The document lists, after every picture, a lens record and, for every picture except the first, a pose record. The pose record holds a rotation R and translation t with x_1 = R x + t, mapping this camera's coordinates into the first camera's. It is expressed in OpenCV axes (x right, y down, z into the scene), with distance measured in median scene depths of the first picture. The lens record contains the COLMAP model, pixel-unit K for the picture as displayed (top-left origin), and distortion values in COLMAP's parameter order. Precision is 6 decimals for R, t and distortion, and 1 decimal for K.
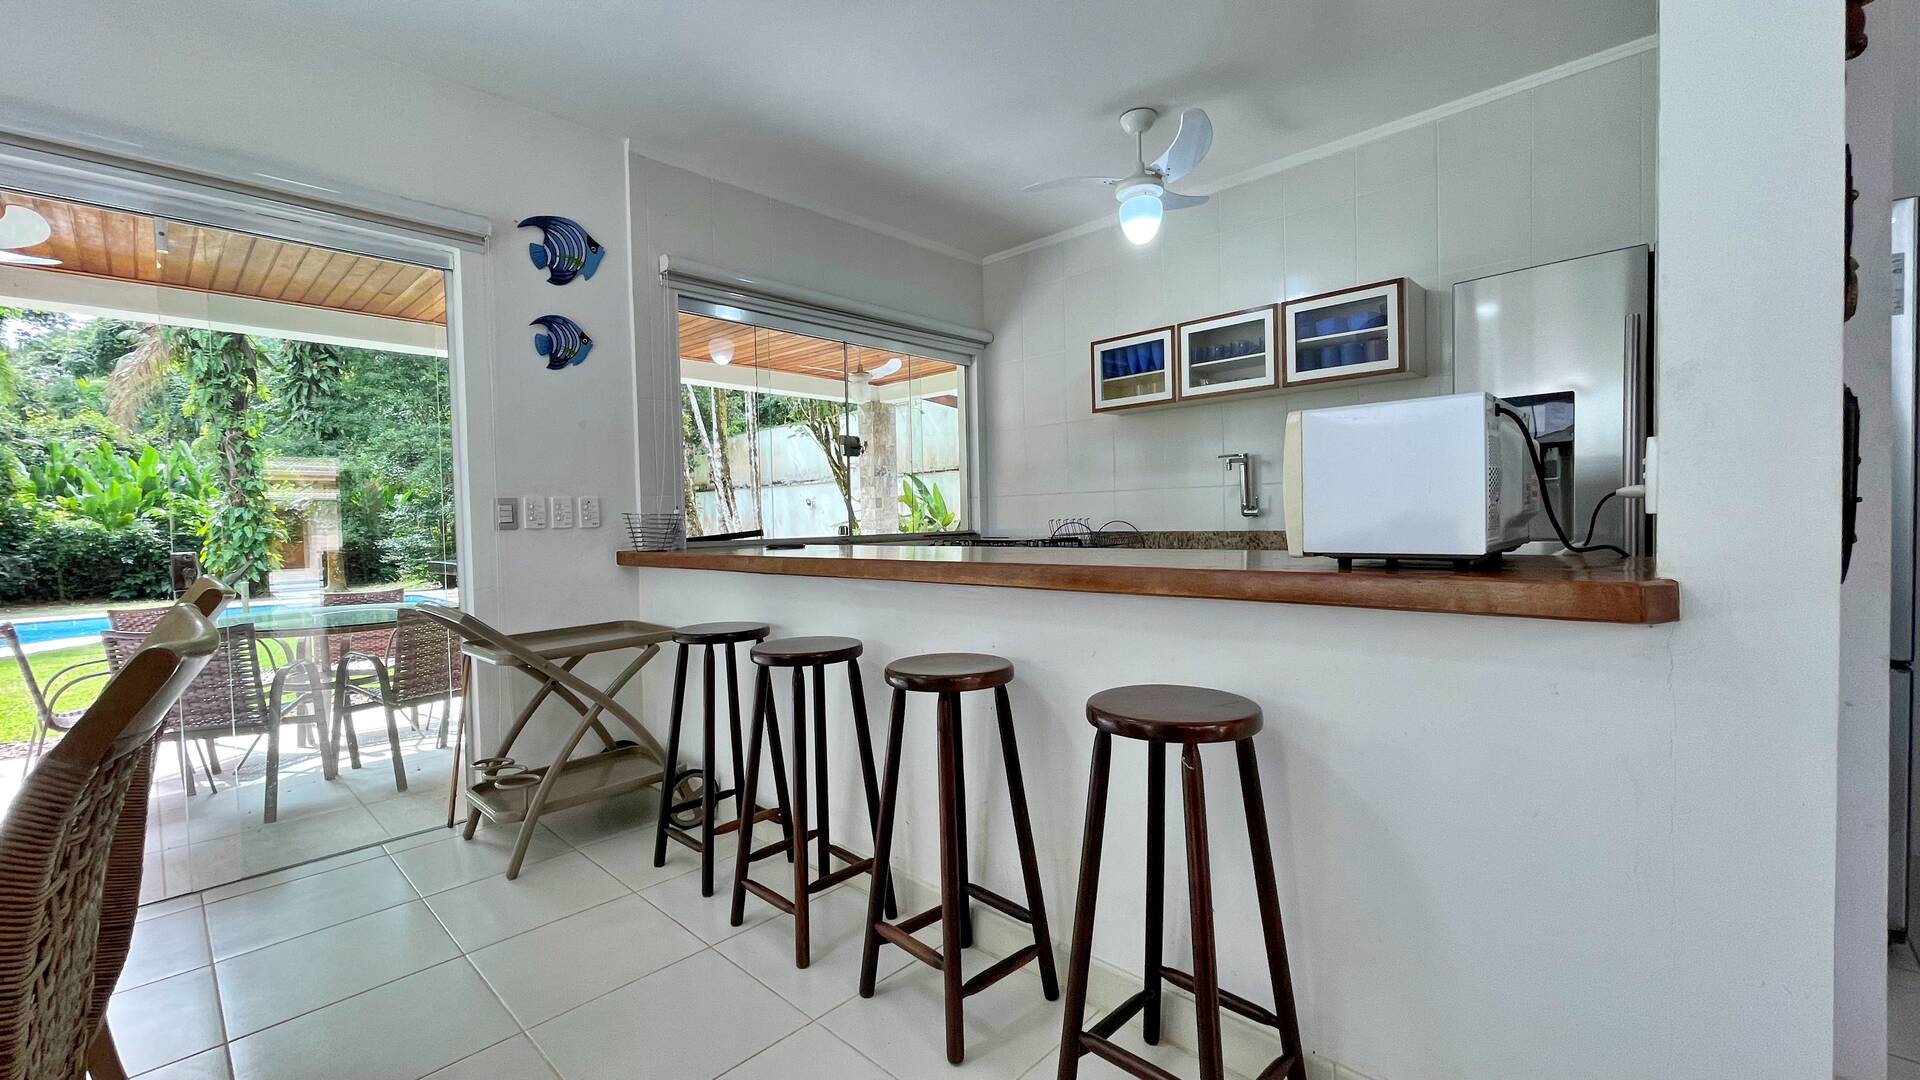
lens RADIAL K [[780.0, 0, 959.9], [0, 780.0, 538.2], [0, 0, 1]] dist [0.001205, 0.000257]
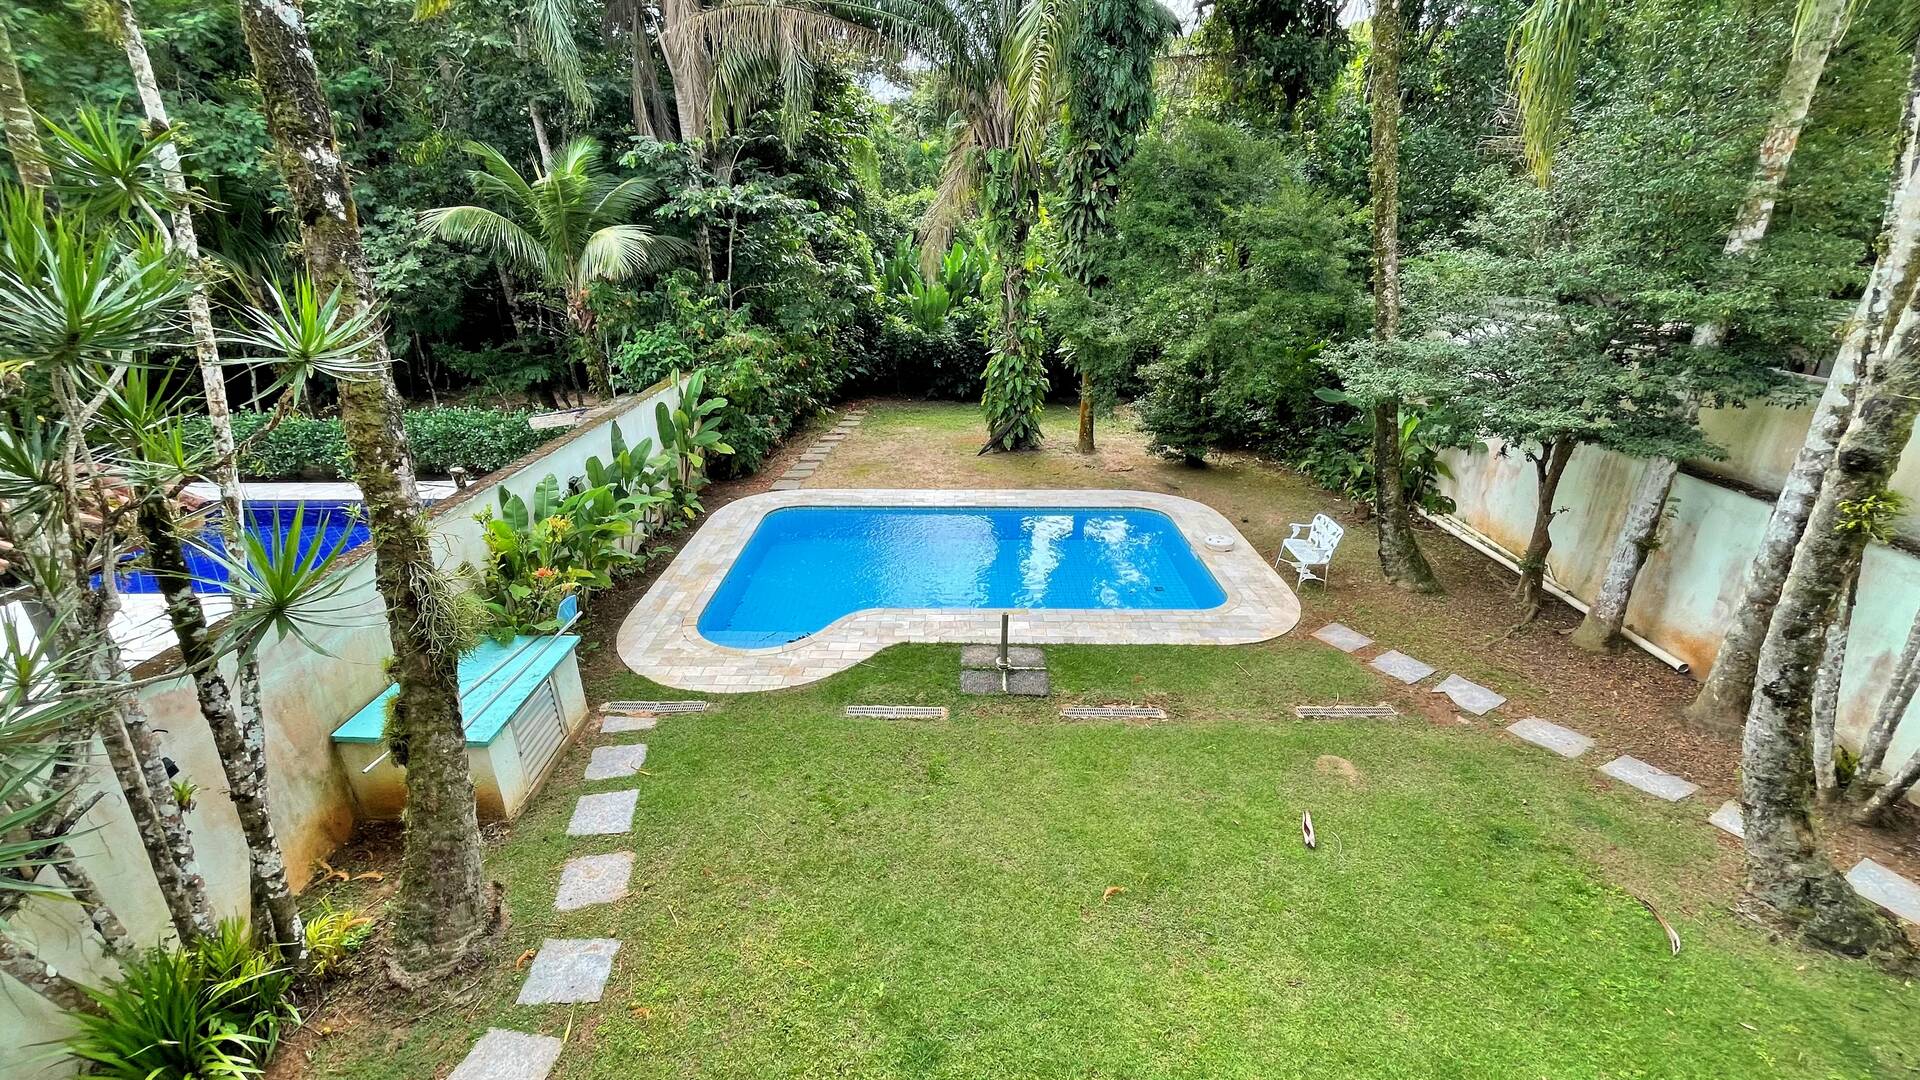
lens RADIAL K [[782.1, 0, 953.7], [0, 782.1, 544.7], [0, 0, 1]] dist [0.000626, 0.000096]
pose [[0.680252, 0.303737, -0.667084, -1.343983], [-0.042110, 0.924792, 0.378135, -0.883752], [0.731768, -0.229137, 0.641882, 1.426377]]
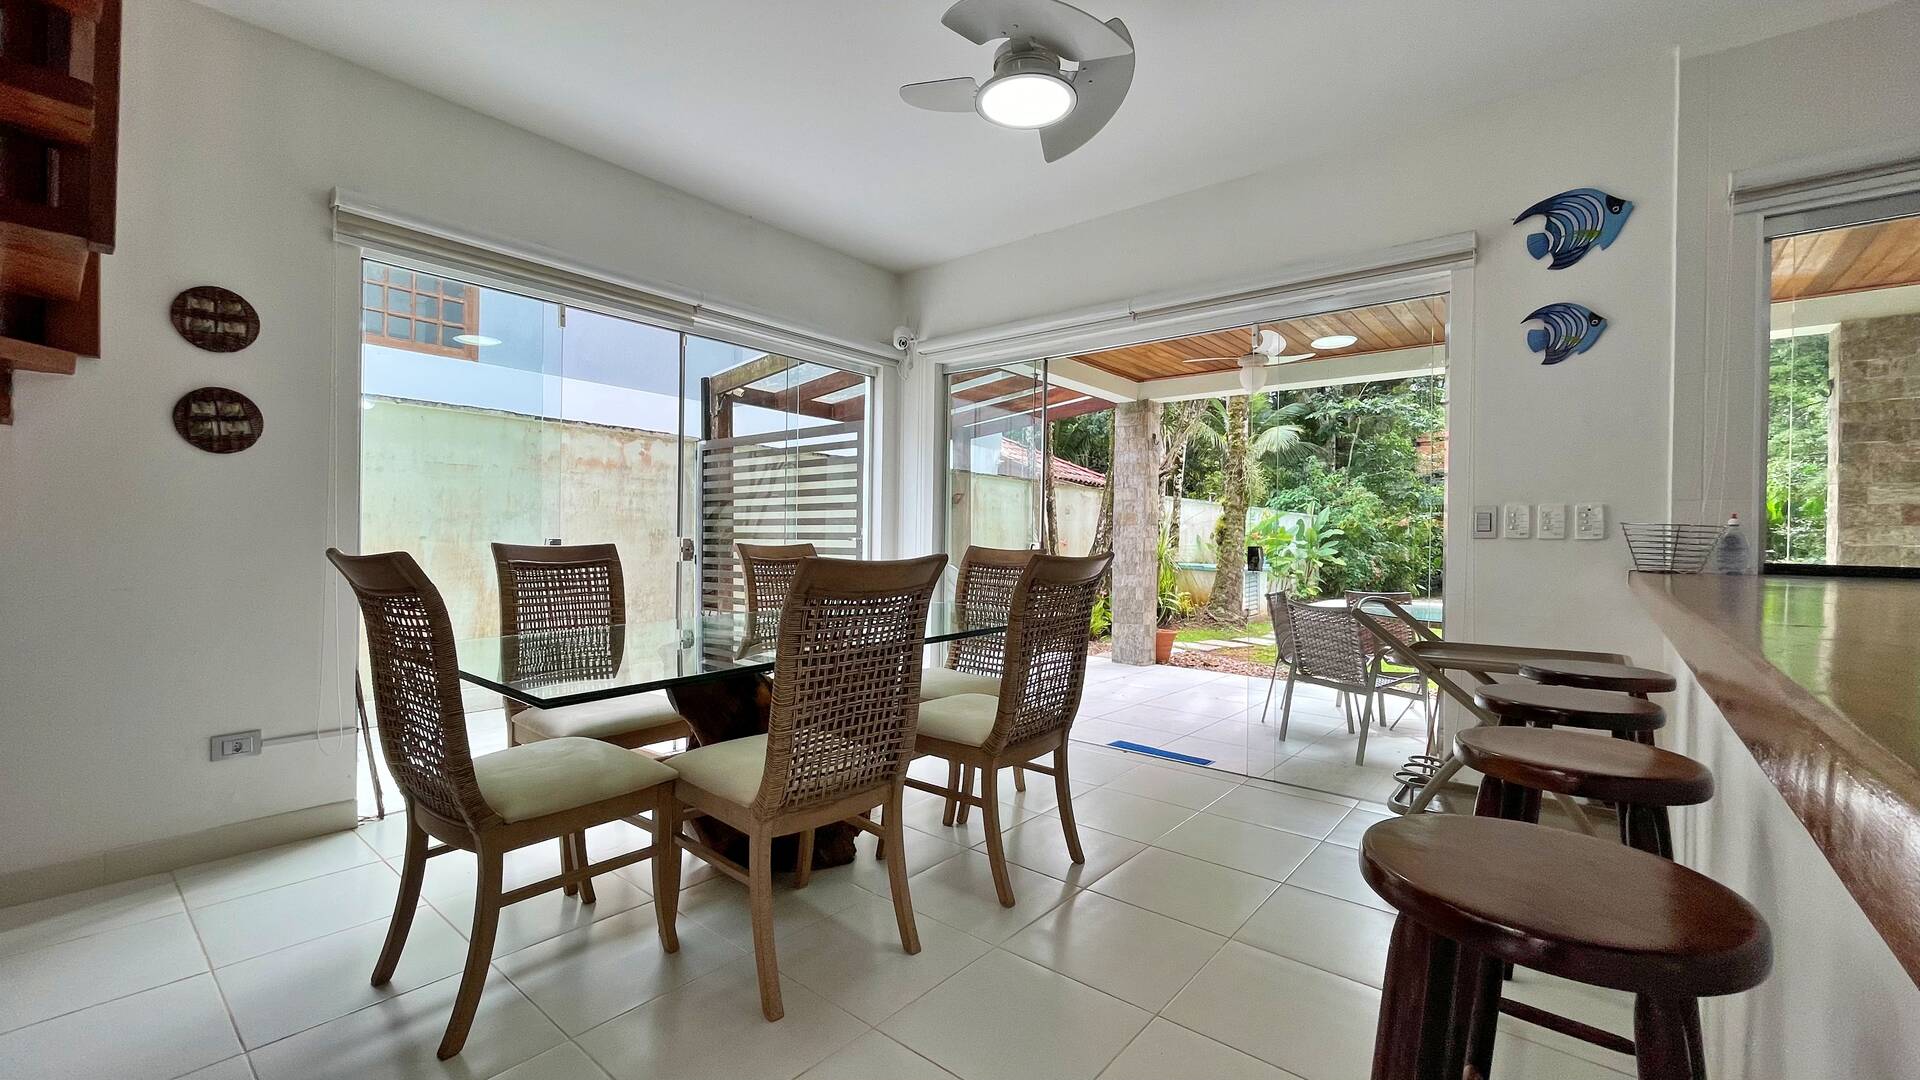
lens RADIAL K [[779.4, 0, 954.4], [0, 779.4, 540.7], [0, 0, 1]] dist [0.005411, 0.000249]
pose [[0.067186, 0.027656, -0.997357, 0.289071], [-0.043790, 0.998734, 0.024744, -0.002725], [0.996779, 0.042012, 0.068312, 0.212491]]
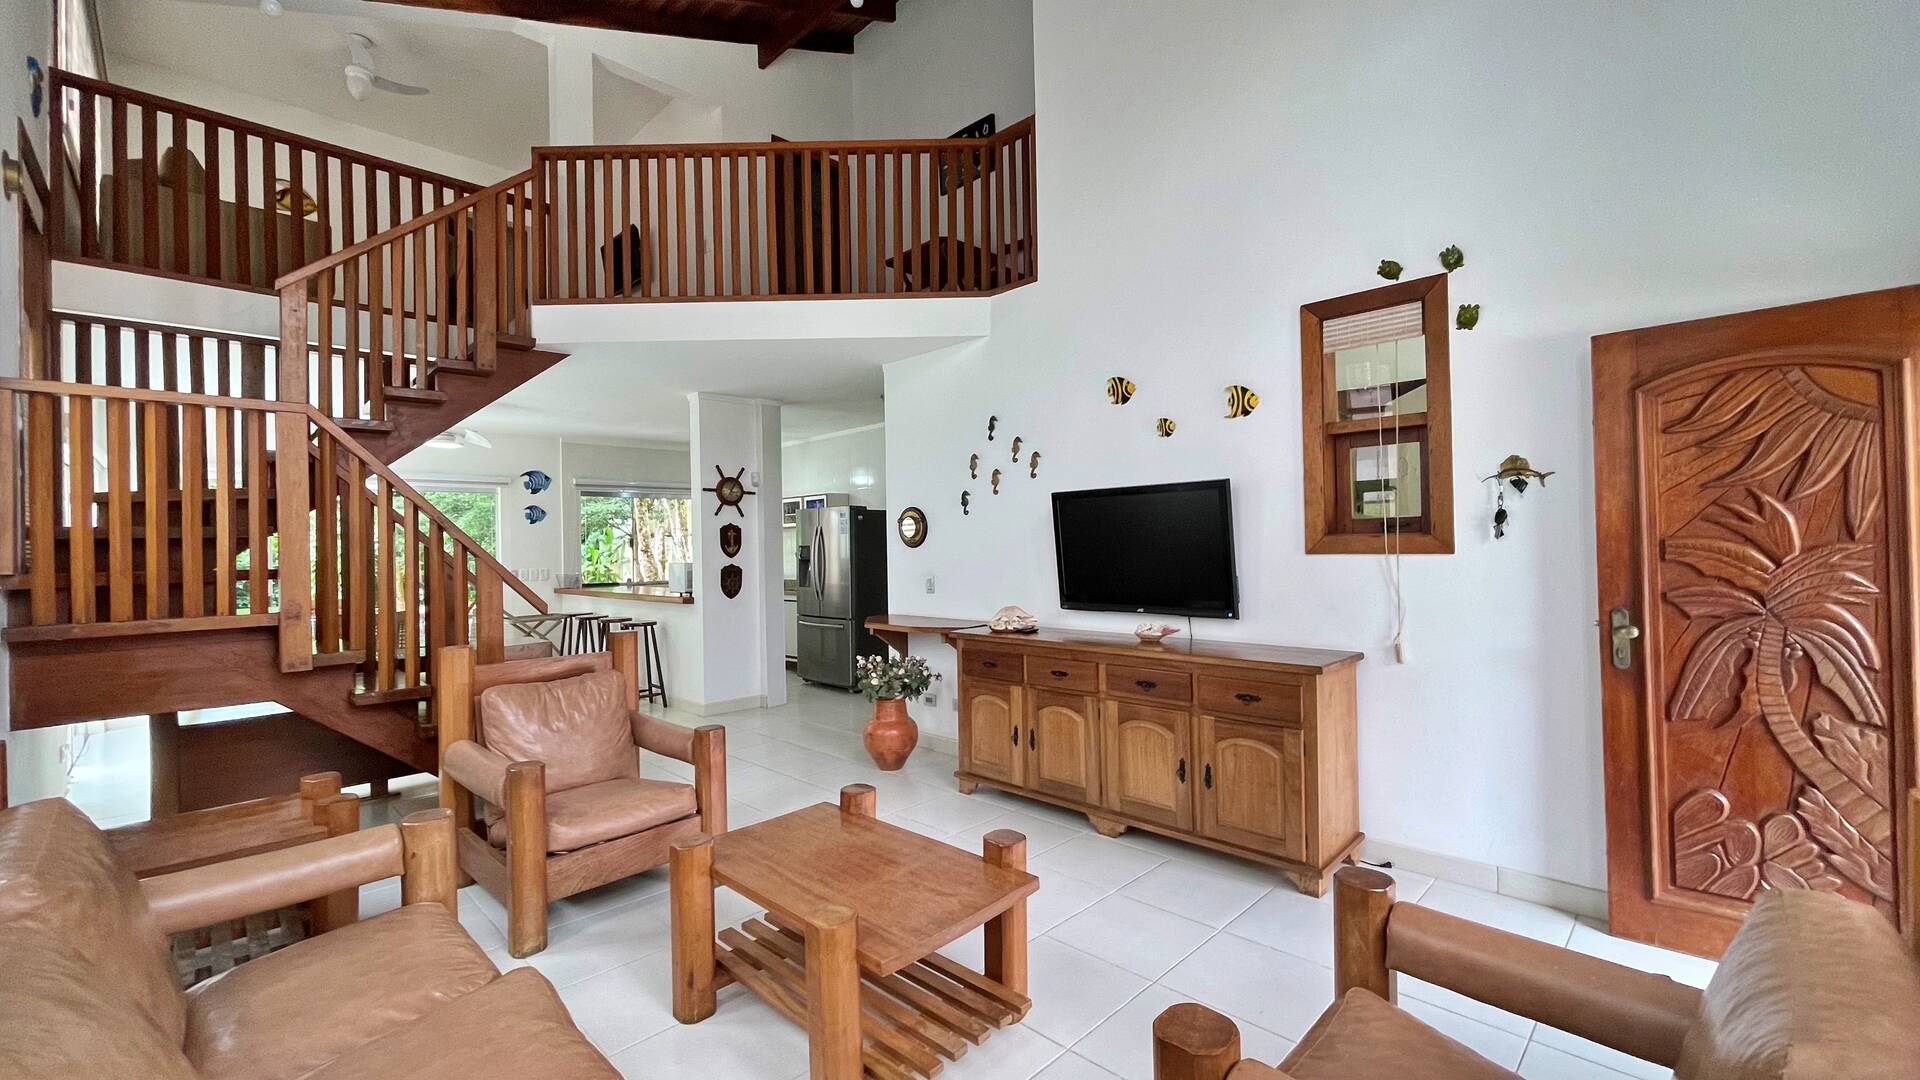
lens RADIAL K [[782.1, 0, 953.7], [0, 782.1, 544.7], [0, 0, 1]] dist [0.000626, 0.000096]
pose [[0.999704, 0.004583, -0.023909, 0.902637], [-0.005231, 0.999618, -0.027125, -0.060296], [0.023776, 0.027242, 0.999346, -1.506703]]
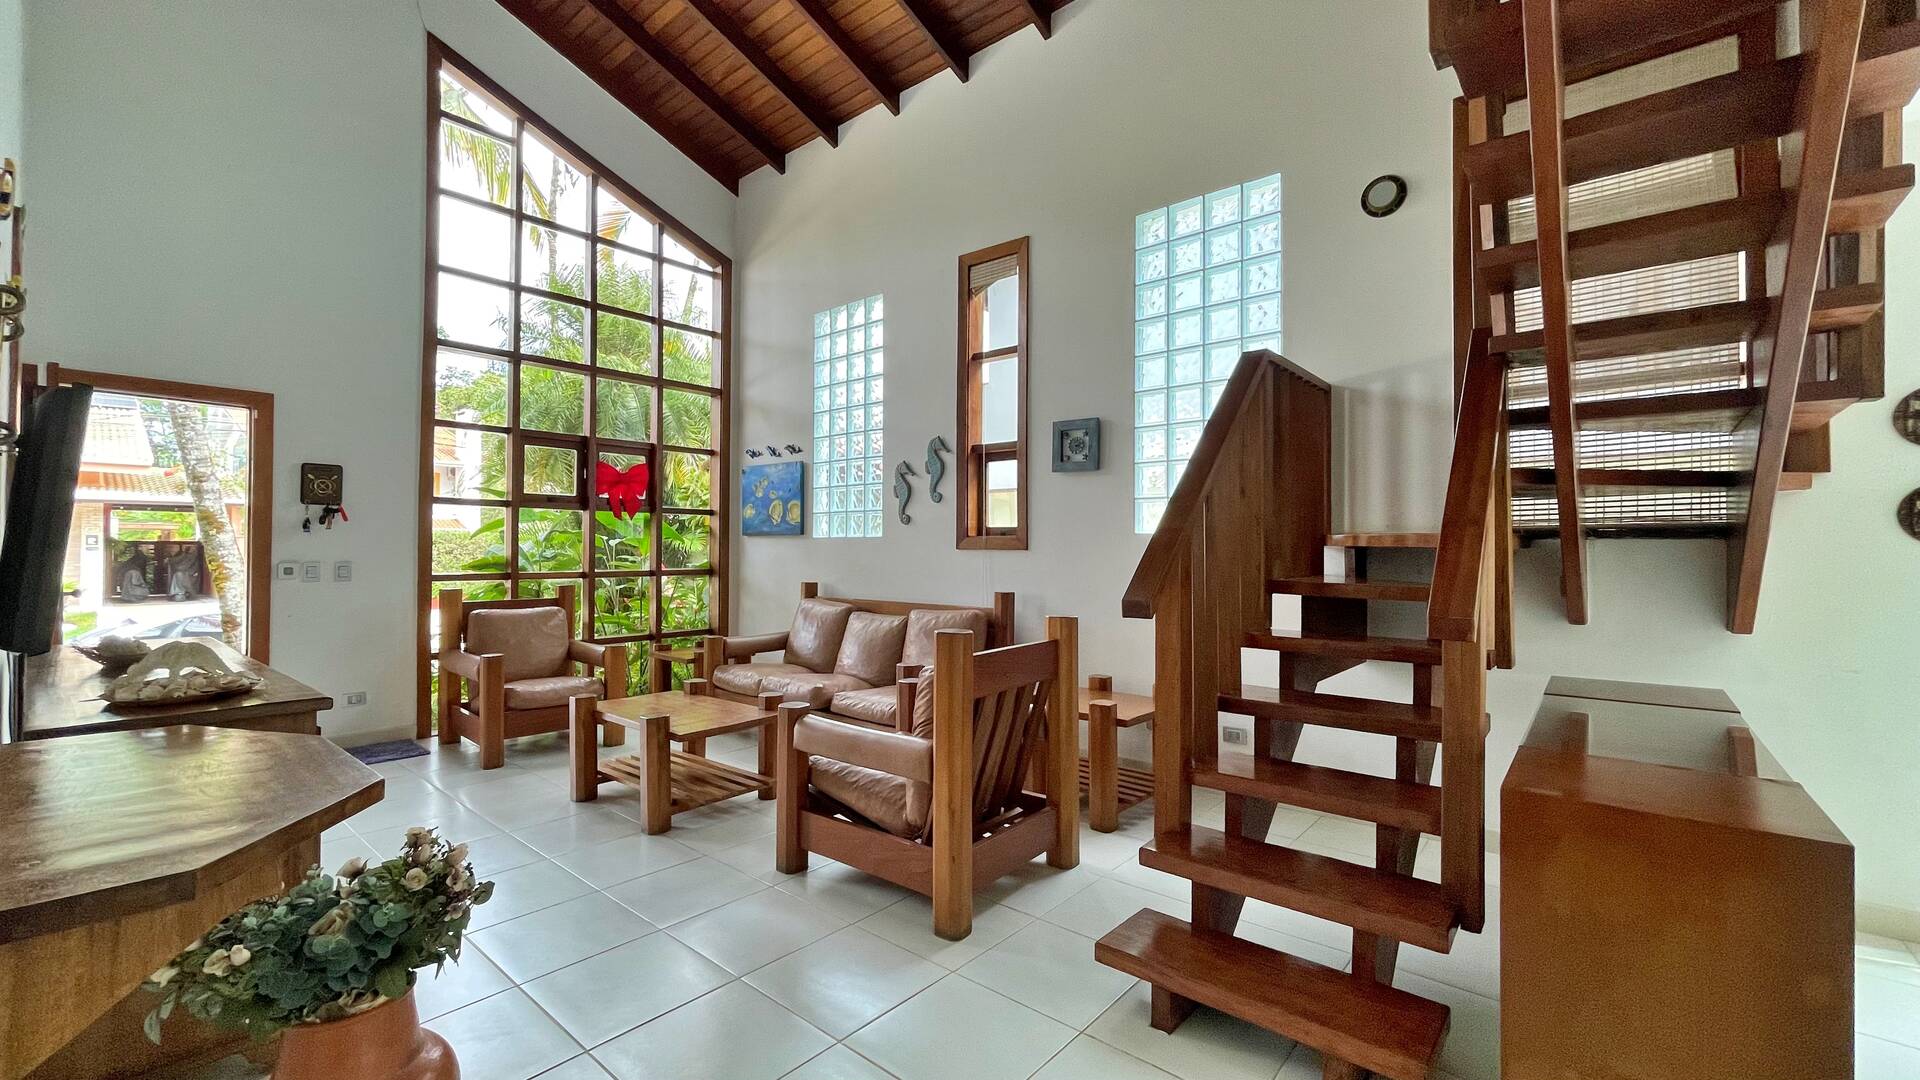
lens RADIAL K [[778.3, 0, 953.1], [0, 778.3, 537.7], [0, 0, 1]] dist [0.002025, 0.000435]
pose [[-0.998256, 0.019457, -0.055732, 0.471120], [0.018535, 0.999683, 0.017023, -0.068928], [0.056045, 0.015961, -0.998301, 0.252661]]
